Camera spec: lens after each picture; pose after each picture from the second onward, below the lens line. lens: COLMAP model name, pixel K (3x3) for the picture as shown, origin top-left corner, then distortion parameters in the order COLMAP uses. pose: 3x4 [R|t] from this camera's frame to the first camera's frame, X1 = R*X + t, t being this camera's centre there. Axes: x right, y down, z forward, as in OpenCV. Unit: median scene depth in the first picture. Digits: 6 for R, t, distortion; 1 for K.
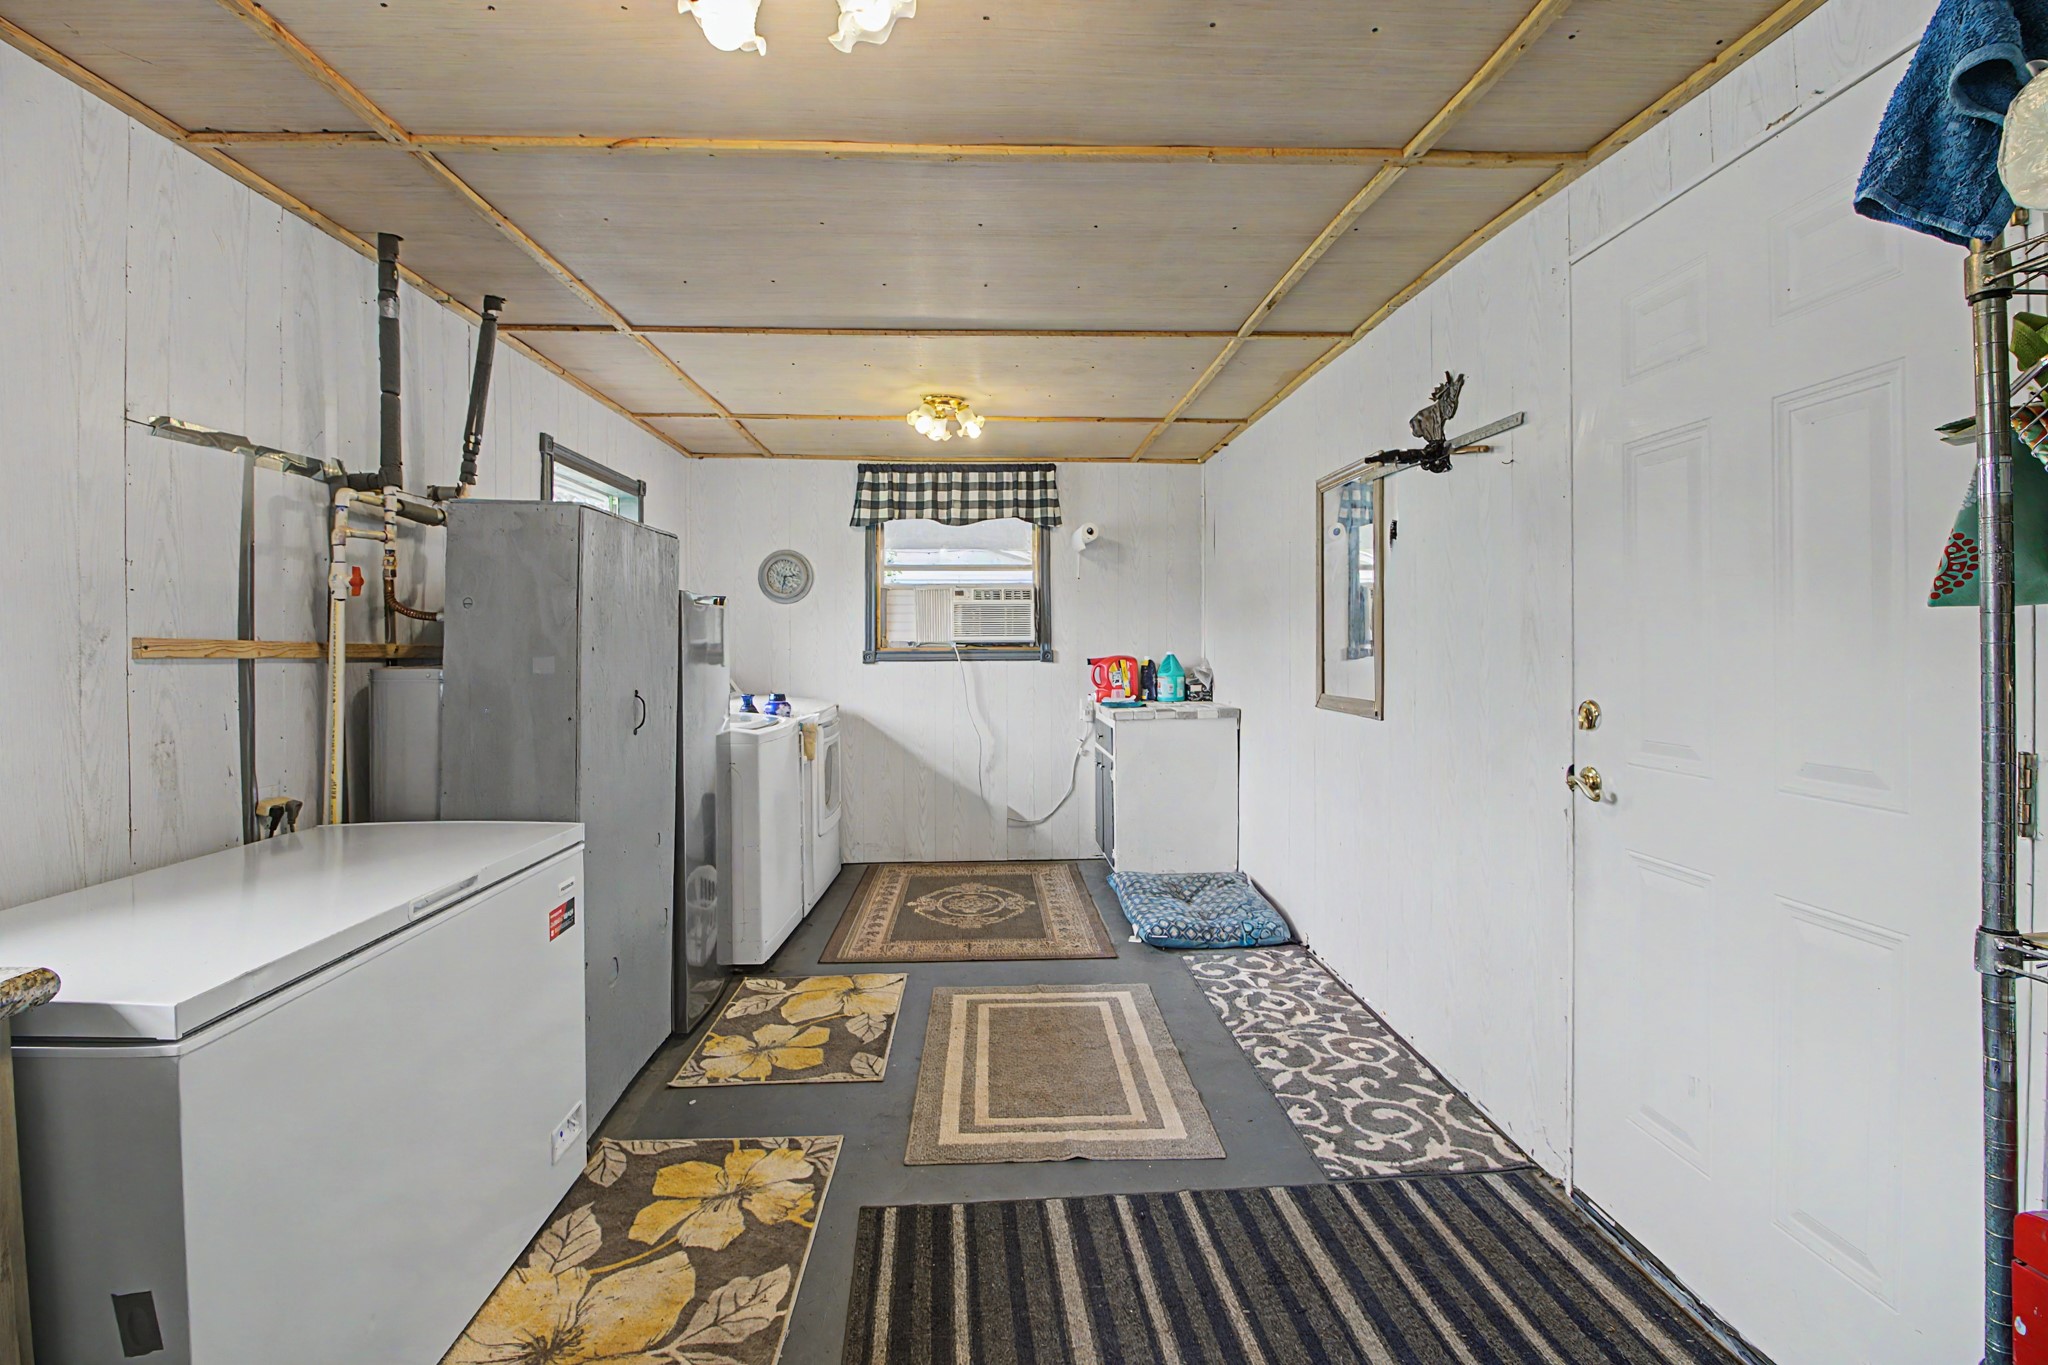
lens RADIAL K [[936.6, 0, 1016.6], [0, 936.6, 664.0], [0, 0, 1]] dist [-0.011033, -0.002195]
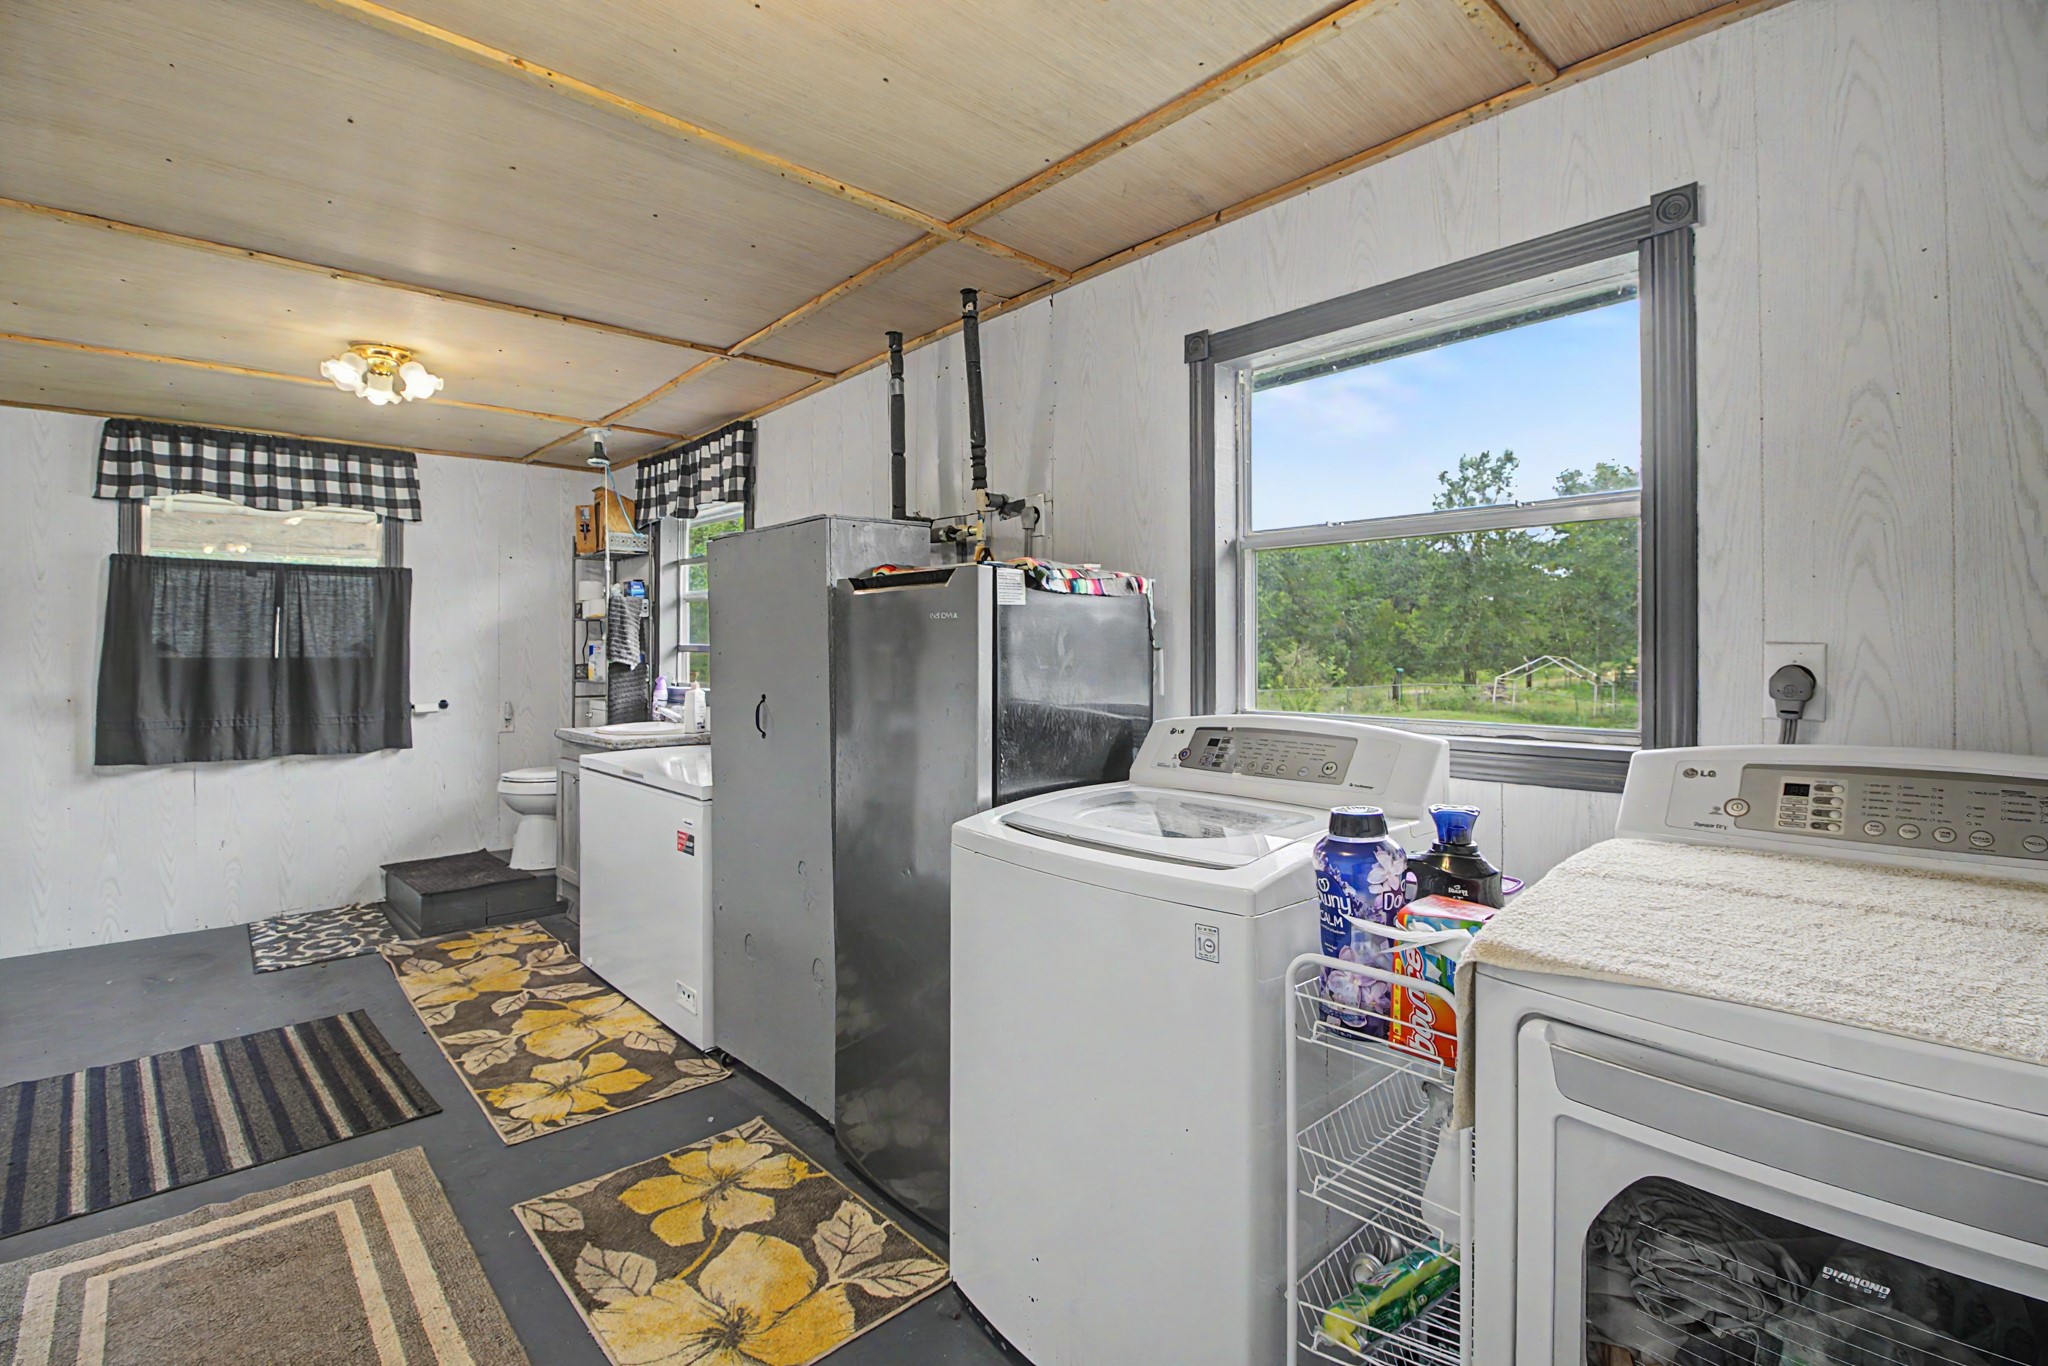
lens RADIAL K [[936.6, 0, 1015.3], [0, 936.6, 624.0], [0, 0, 1]] dist [-0.011033, -0.002195]
pose [[-0.759069, 0.002715, -0.651005, 0.047375], [0.000757, 0.999994, 0.003288, -0.054672], [0.651010, 0.002003, -0.759066, 2.050935]]
